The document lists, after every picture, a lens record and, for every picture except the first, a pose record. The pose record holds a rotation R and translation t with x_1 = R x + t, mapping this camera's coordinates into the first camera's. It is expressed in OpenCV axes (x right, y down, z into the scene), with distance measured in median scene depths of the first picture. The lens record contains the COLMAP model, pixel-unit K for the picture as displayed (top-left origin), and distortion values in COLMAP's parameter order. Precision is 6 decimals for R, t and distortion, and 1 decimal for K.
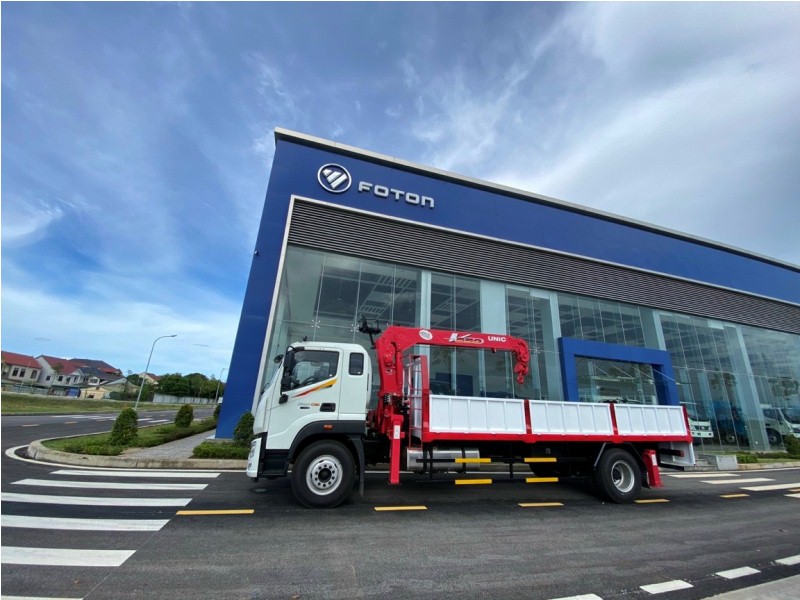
lens RADIAL K [[319.7, 0, 400.0], [0, 319.7, 300.0], [0, 0, 1]] dist [0.026763, -0.000192]
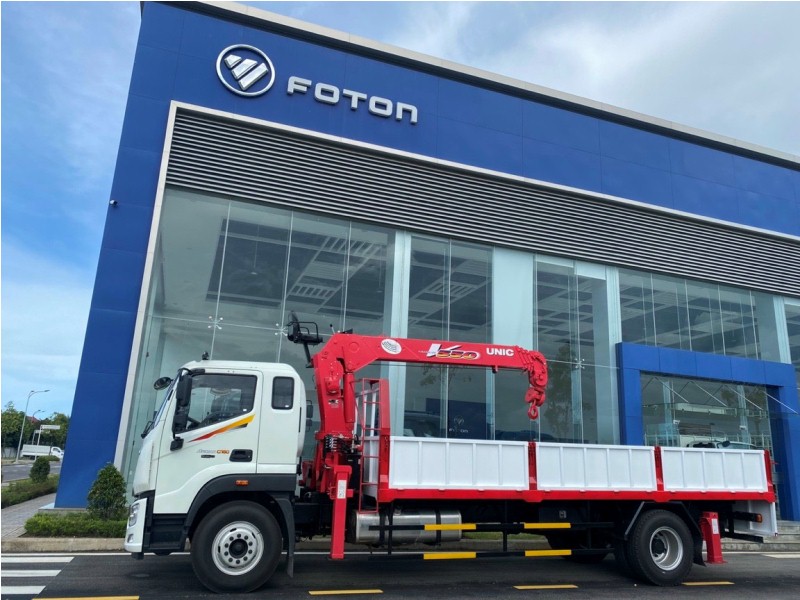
lens RADIAL K [[594.6, 0, 400.0], [0, 594.6, 300.0], [0, 0, 1]] dist [-0.007293, 0.106274]
pose [[0.998518, 0.005941, 0.054101, 0.034560], [-0.009301, 0.998028, 0.062071, -0.063369], [-0.053625, -0.062482, 0.996604, -0.211051]]
